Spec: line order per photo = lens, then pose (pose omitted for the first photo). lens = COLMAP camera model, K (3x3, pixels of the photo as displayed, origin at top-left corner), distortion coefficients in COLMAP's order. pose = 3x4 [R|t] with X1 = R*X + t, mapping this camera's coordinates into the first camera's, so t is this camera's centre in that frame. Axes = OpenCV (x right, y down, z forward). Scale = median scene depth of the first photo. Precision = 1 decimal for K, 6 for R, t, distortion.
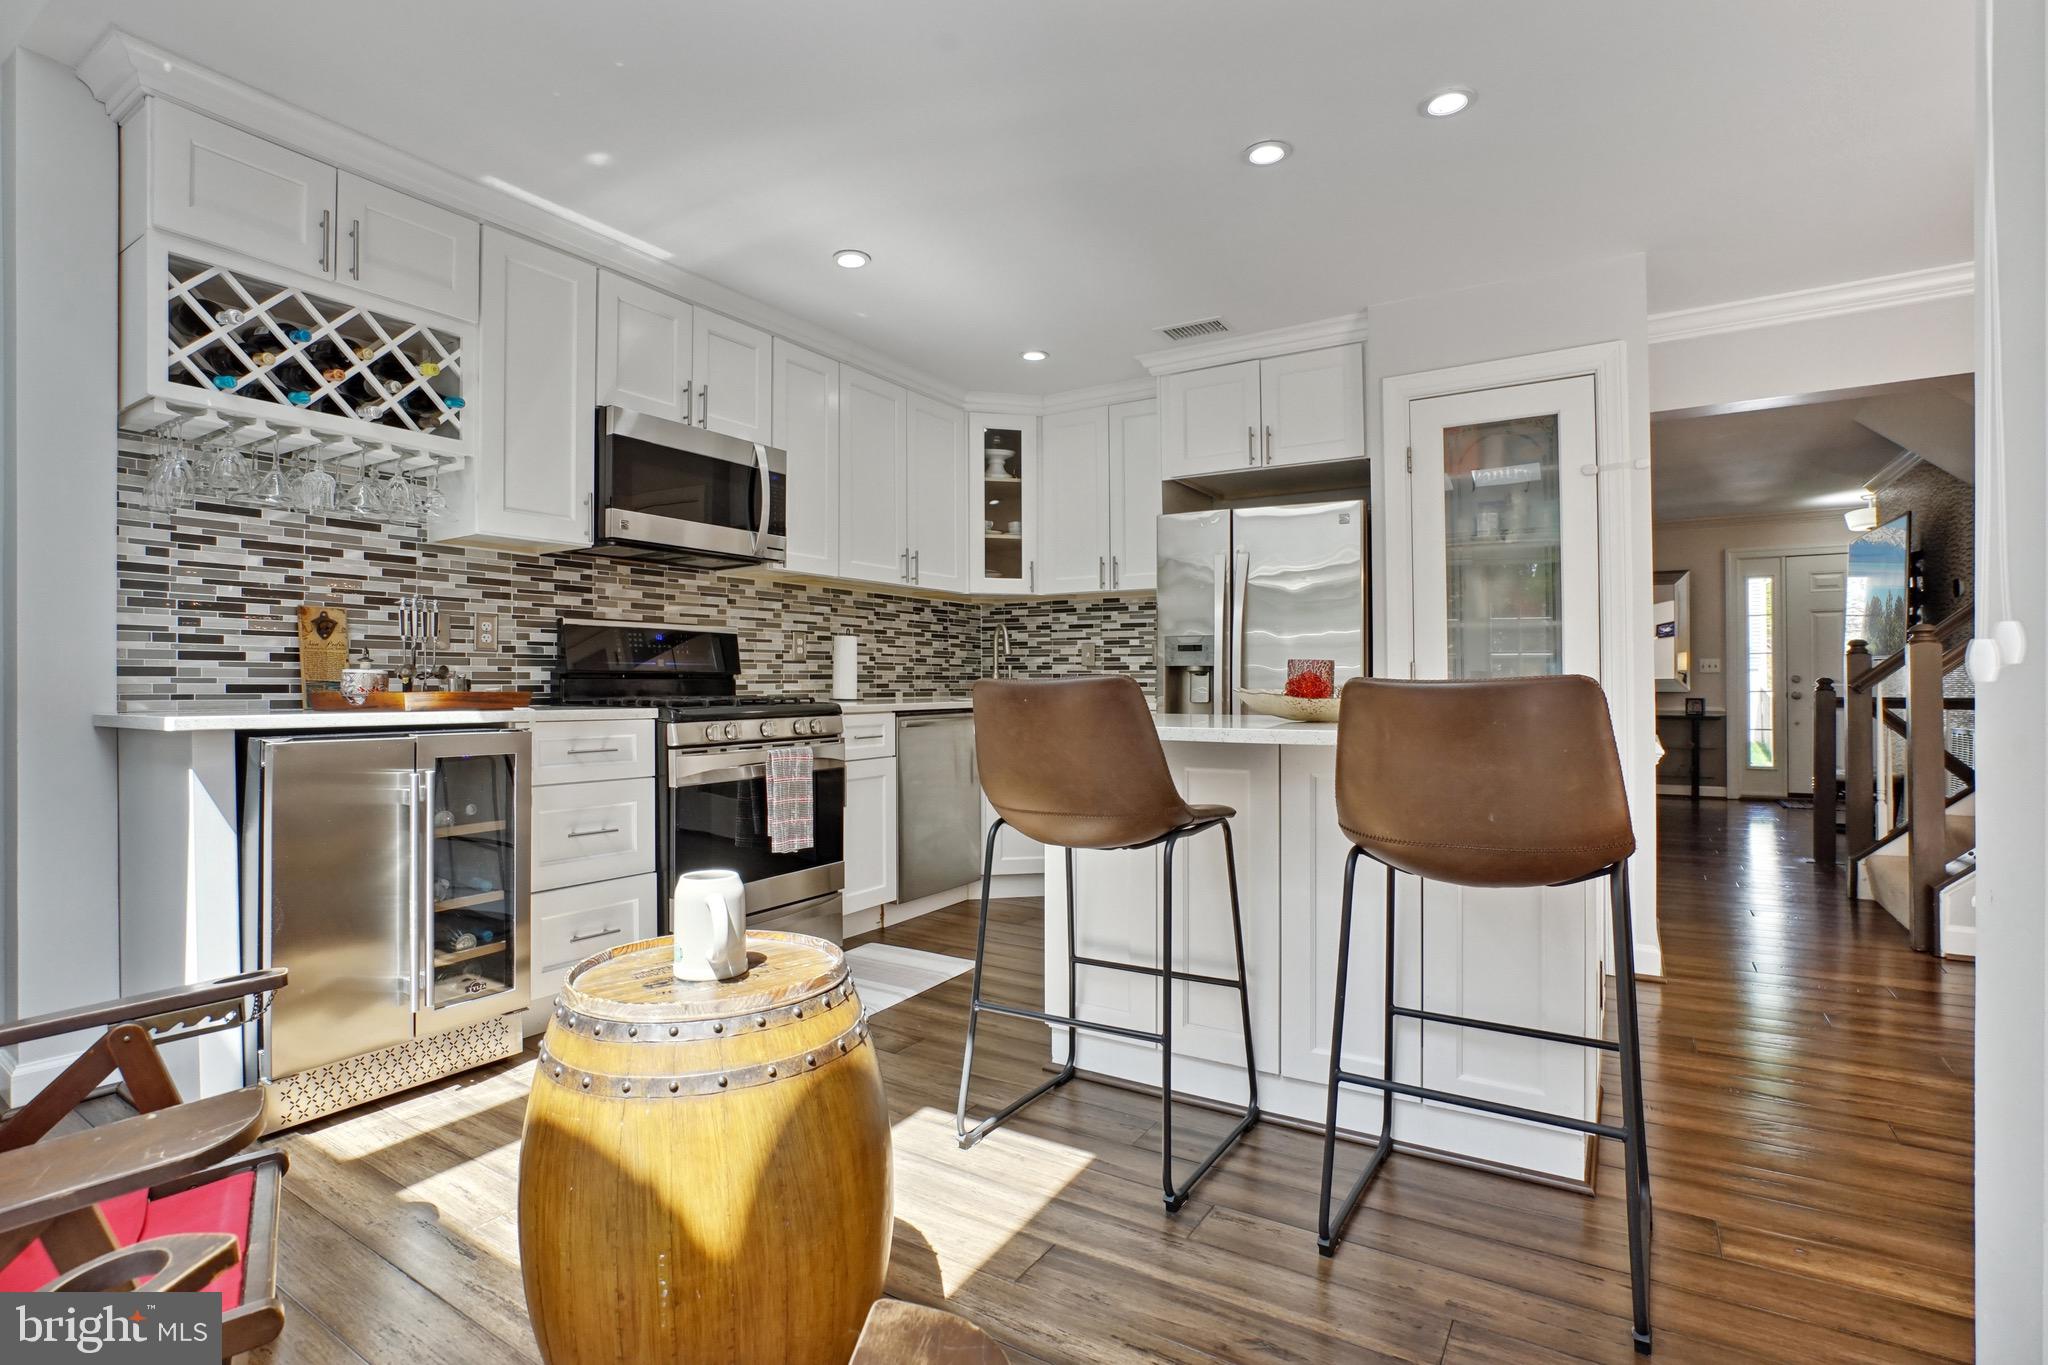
lens RADIAL K [[959.8, 0, 1009.0], [0, 959.8, 690.2], [0, 0, 1]] dist [-0.064167, 0.028686]
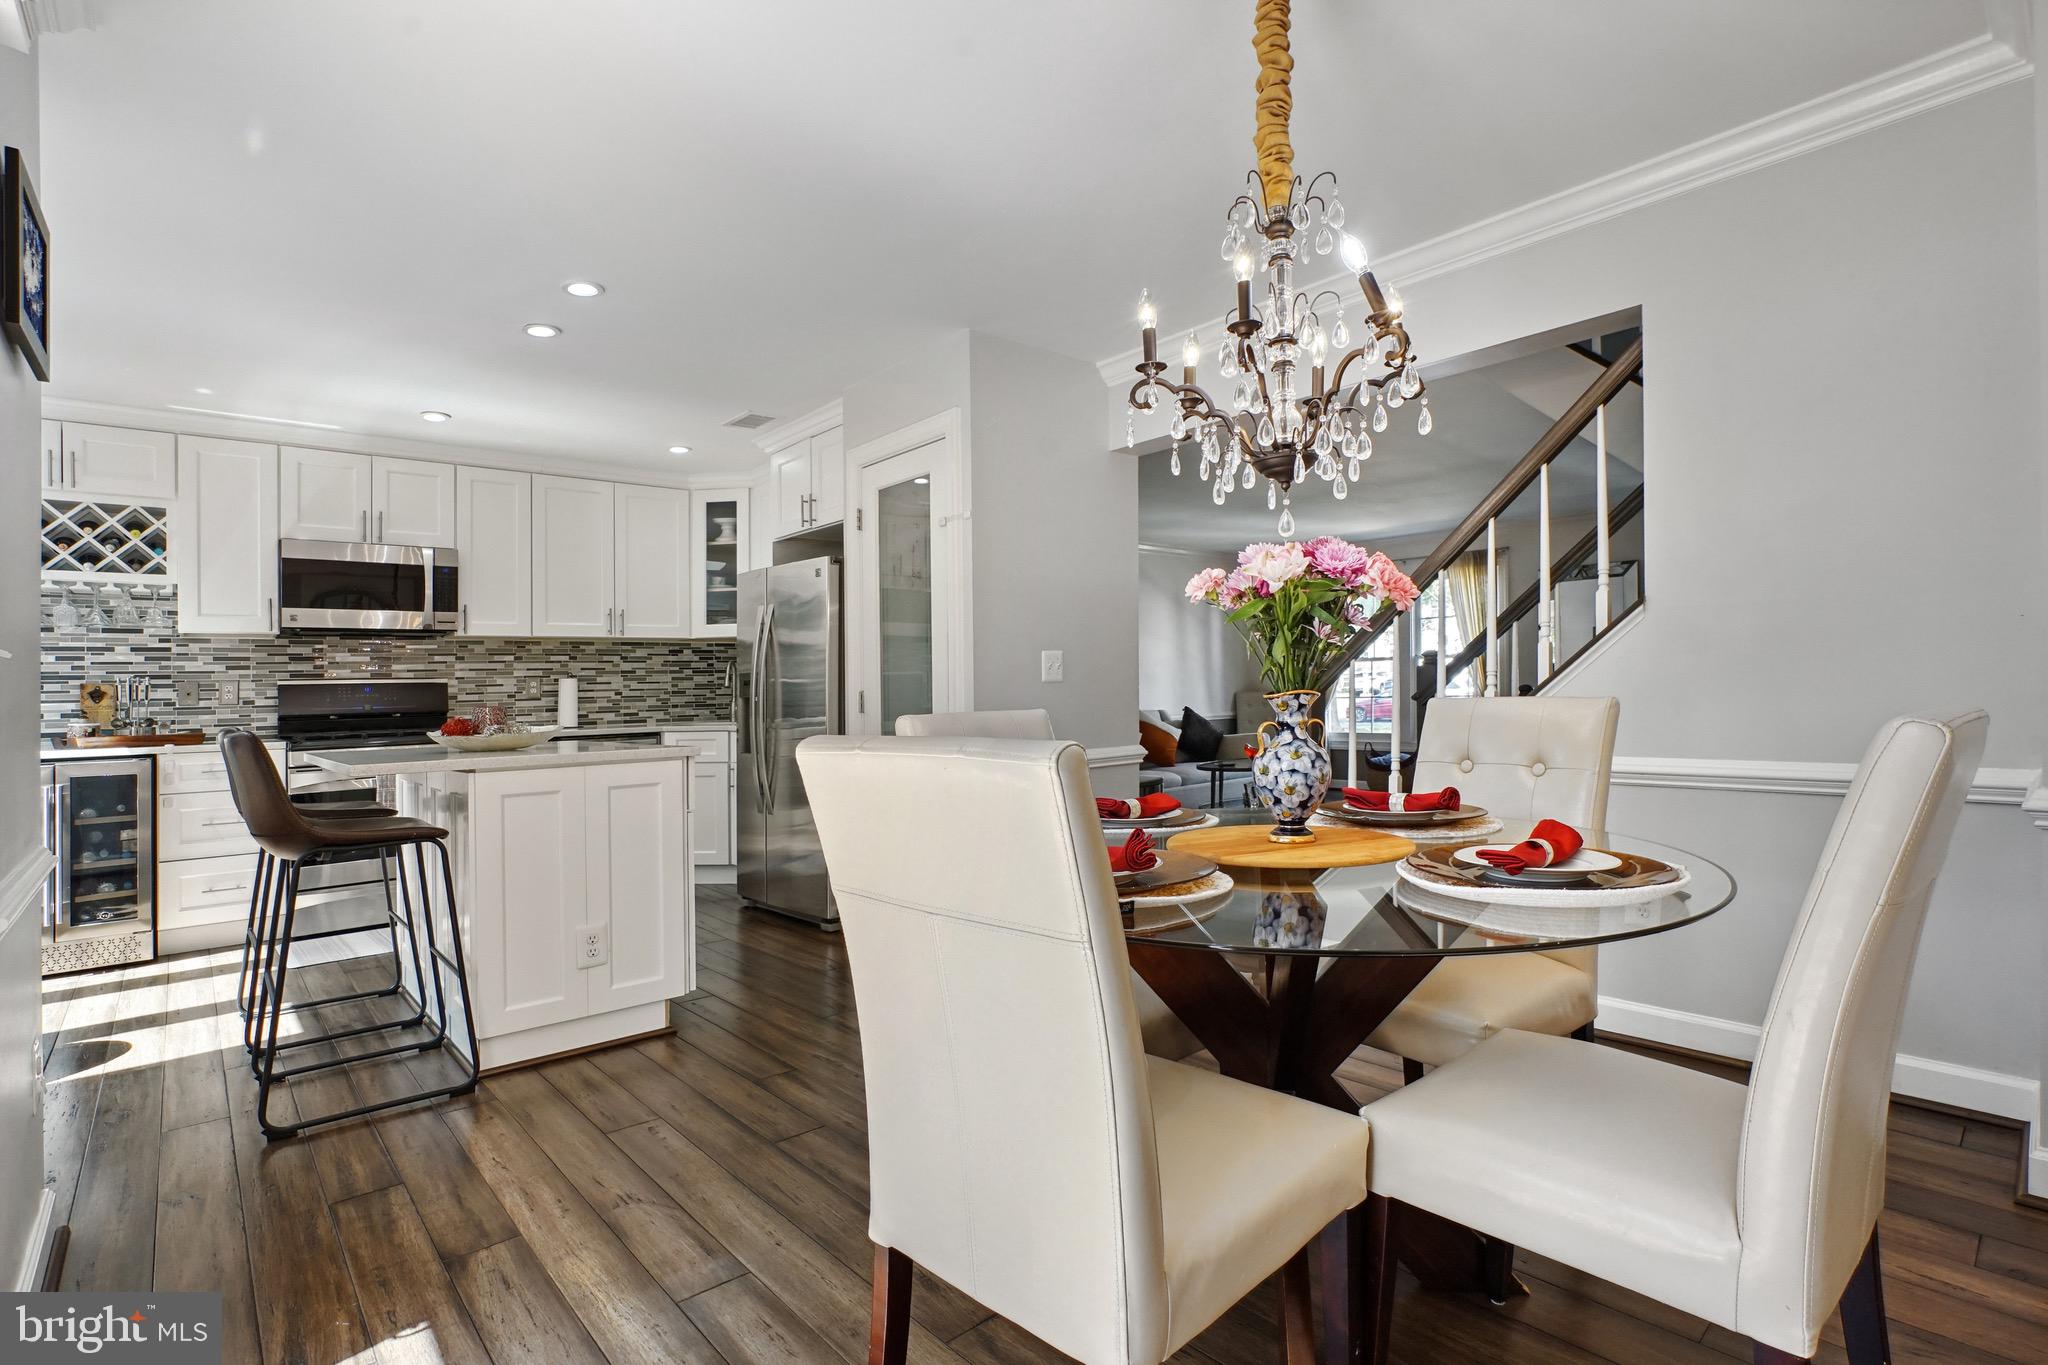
lens RADIAL K [[976.8, 0, 1013.3], [0, 976.8, 666.8], [0, 0, 1]] dist [-0.031947, 0.011854]
pose [[0.961972, -0.037844, -0.270513, 1.137166], [0.029129, 0.998921, -0.036160, -0.010765], [0.271590, 0.026905, 0.962037, -0.151611]]
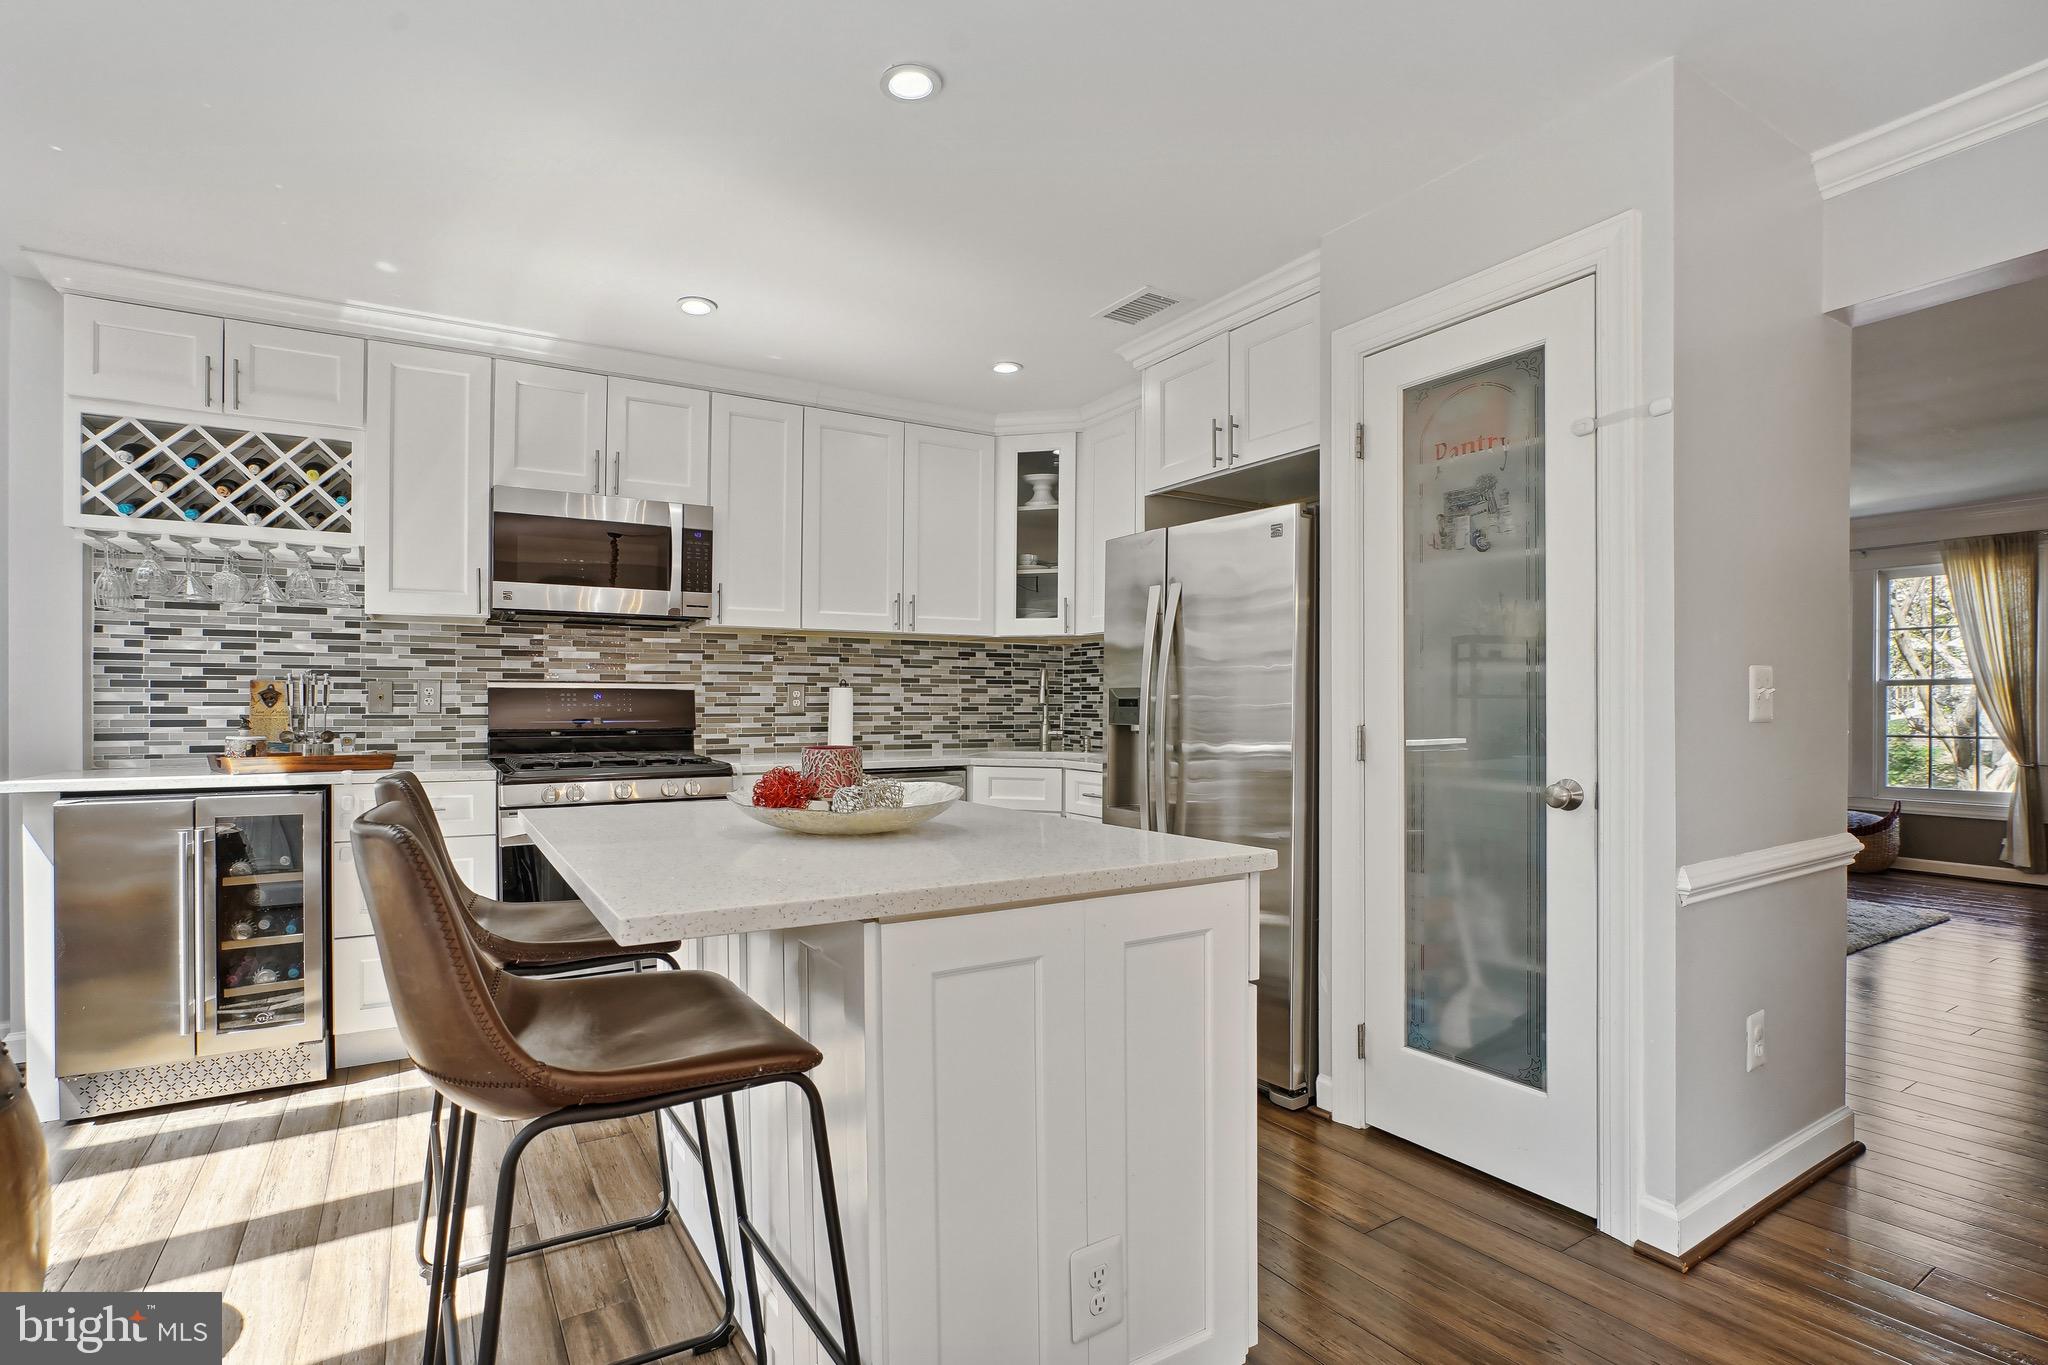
lens RADIAL K [[984.2, 0, 998.3], [0, 984.2, 709.1], [0, 0, 1]] dist [-0.047653, 0.021845]
pose [[0.900608, -0.000316, -0.434633, 0.596434], [-0.002591, 0.999978, -0.006094, -0.043284], [0.434626, 0.006615, 0.900587, 0.263874]]
